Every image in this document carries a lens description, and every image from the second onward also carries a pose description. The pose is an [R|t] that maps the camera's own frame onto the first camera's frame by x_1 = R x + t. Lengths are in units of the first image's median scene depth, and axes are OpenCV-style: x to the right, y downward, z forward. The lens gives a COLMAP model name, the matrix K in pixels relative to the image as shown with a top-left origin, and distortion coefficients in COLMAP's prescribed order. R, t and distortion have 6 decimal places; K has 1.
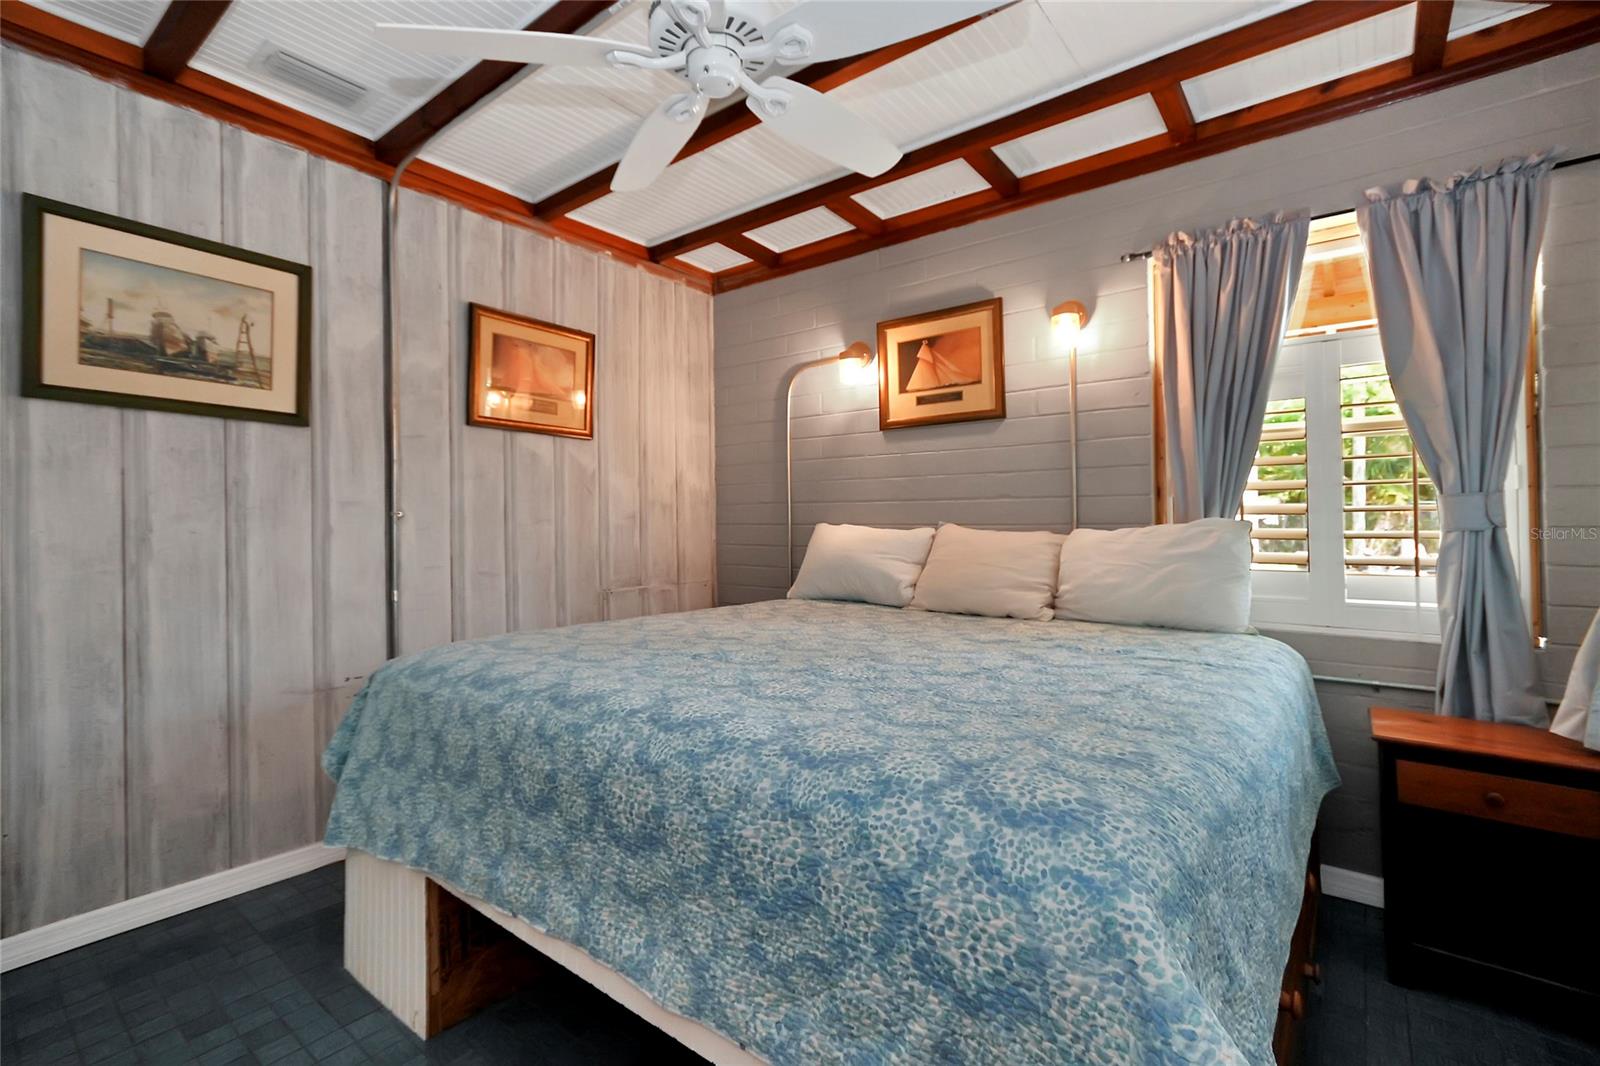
lens RADIAL K [[695.4, 0, 800.0], [0, 695.4, 533.0], [0, 0, 1]] dist [0.000540, -0.000208]
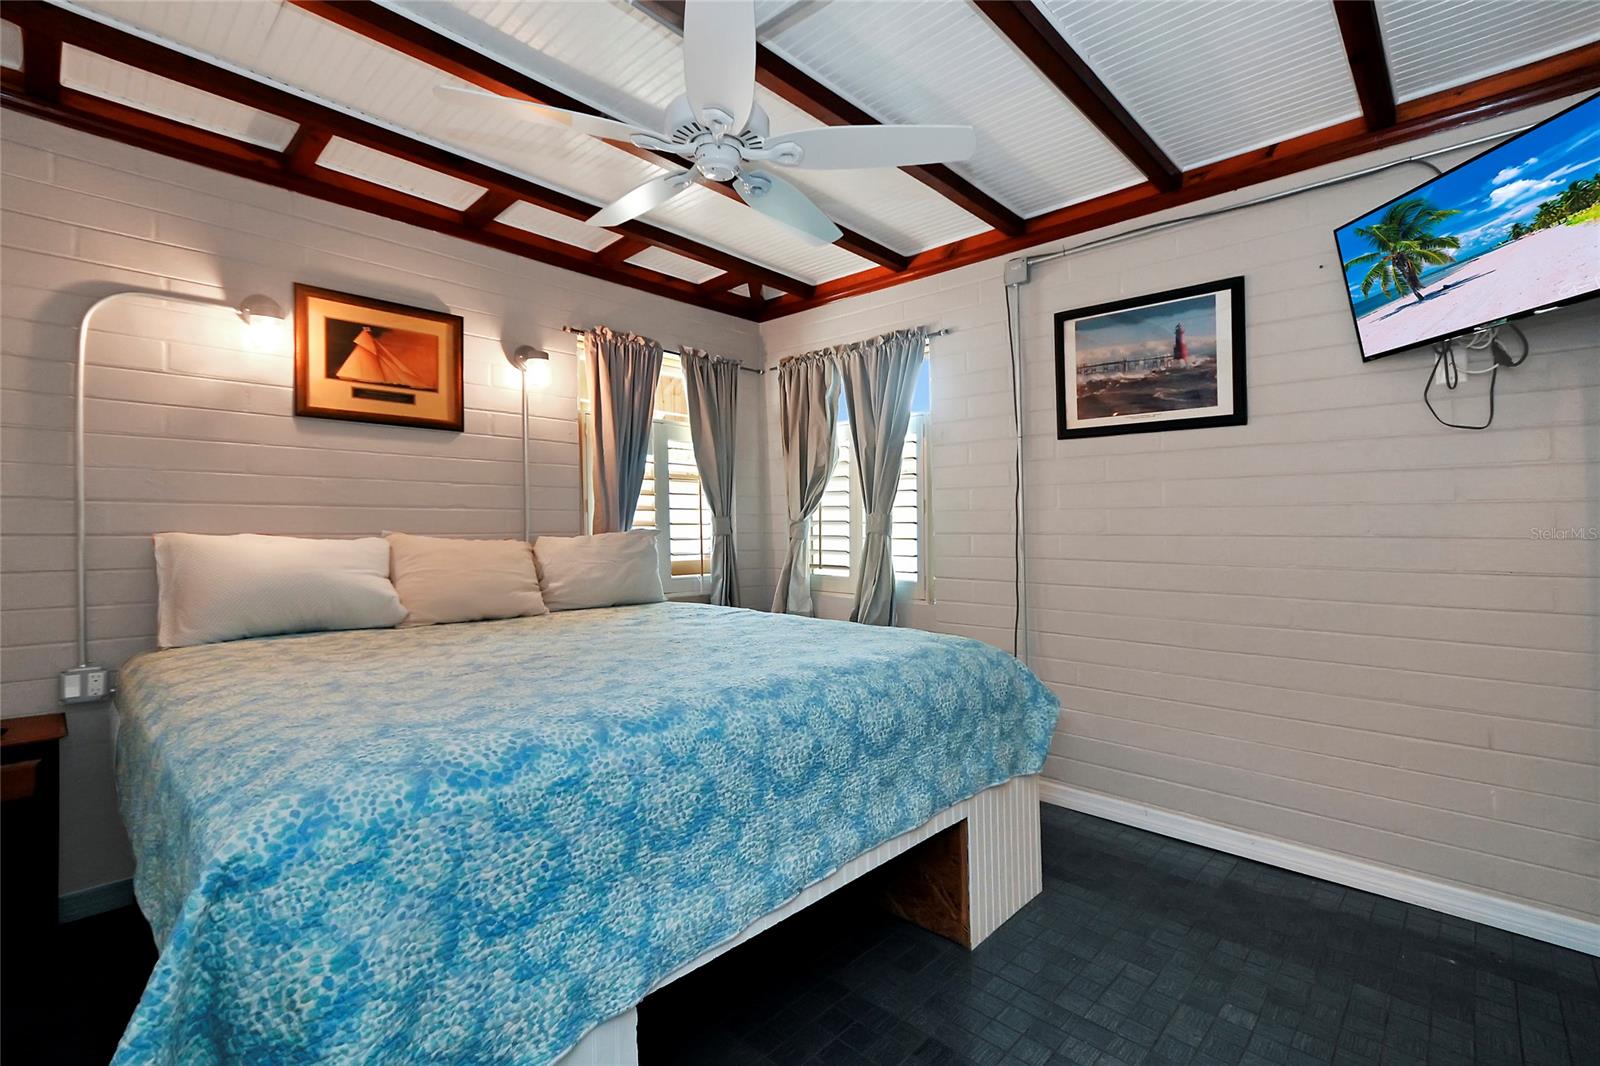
lens RADIAL K [[722.4, 0, 800.0], [0, 722.4, 533.0], [0, 0, 1]] dist [0.007537, -0.000728]
pose [[0.089734, -0.017851, 0.995806, -0.759572], [0.006148, 0.999830, 0.017369, -0.025517], [-0.995947, 0.004564, 0.089829, 0.385067]]
